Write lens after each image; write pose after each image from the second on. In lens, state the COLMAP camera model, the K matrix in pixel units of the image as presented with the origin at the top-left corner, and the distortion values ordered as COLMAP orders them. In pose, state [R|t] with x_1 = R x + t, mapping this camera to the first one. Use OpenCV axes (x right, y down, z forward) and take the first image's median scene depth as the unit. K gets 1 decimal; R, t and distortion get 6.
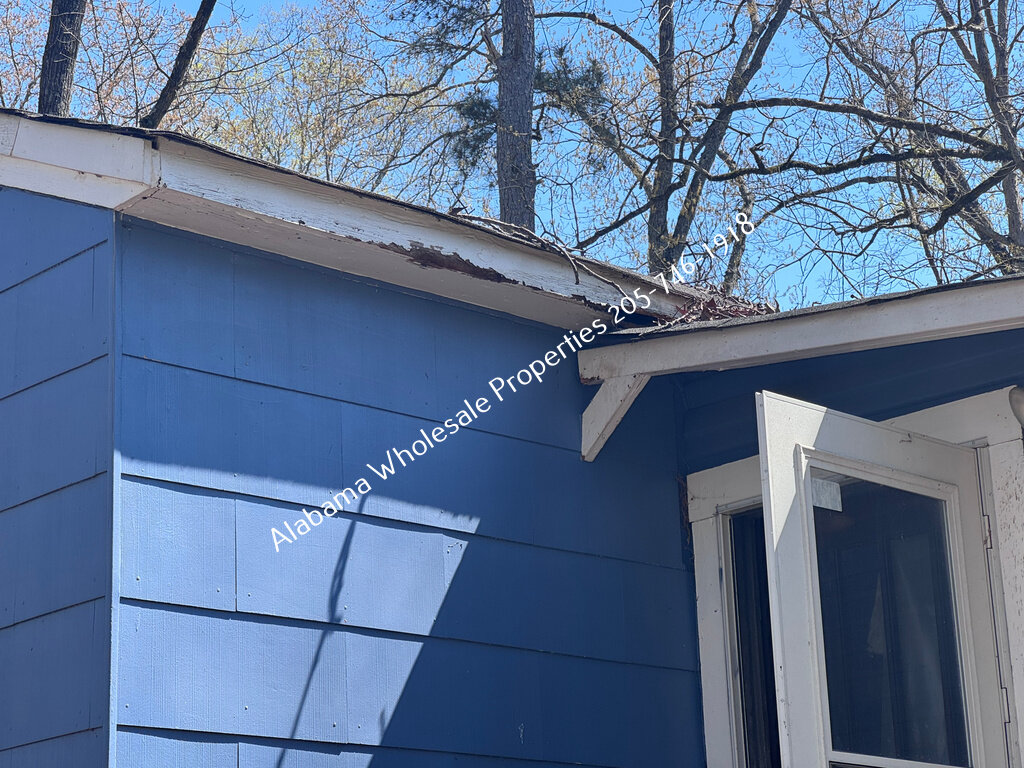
lens RADIAL K [[2315.3, 0, 511.1], [0, 2315.3, 386.0], [0, 0, 1]] dist [0.092739, 0.000000]
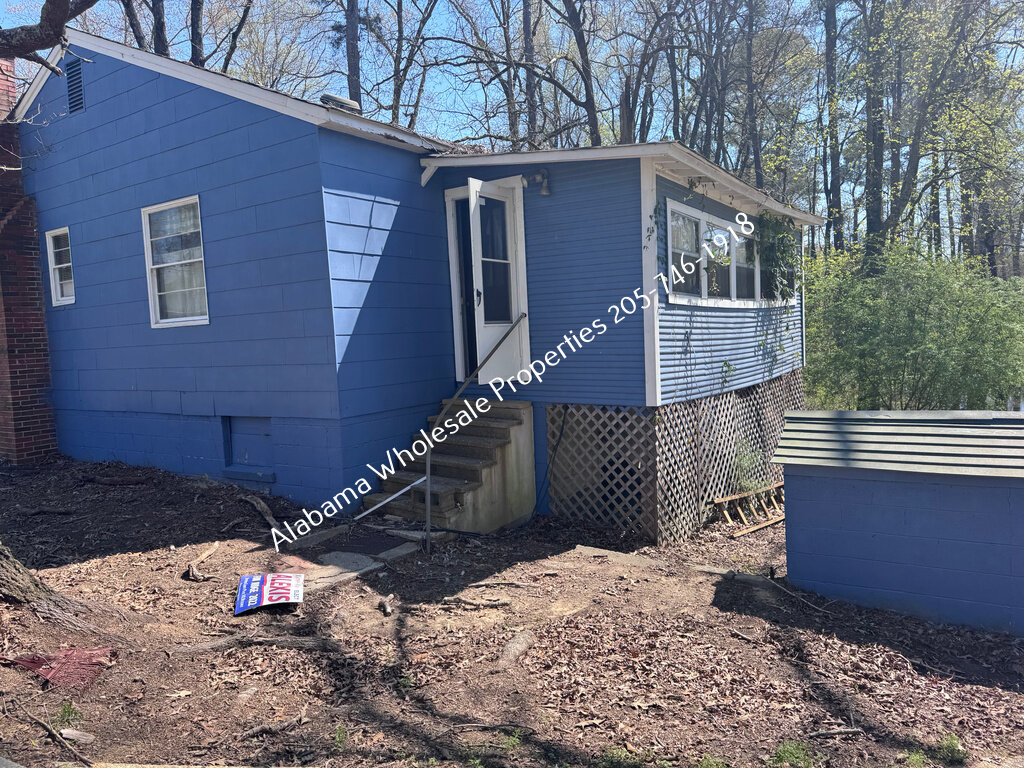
lens RADIAL K [[719.3, 0, 514.0], [0, 719.3, 386.1], [0, 0, 1]] dist [0.044488, -0.000337]
pose [[0.973504, -0.025606, 0.227231, -0.111235], [-0.053674, 0.940361, 0.335917, -0.075457], [-0.222281, -0.339213, 0.914071, -0.357797]]
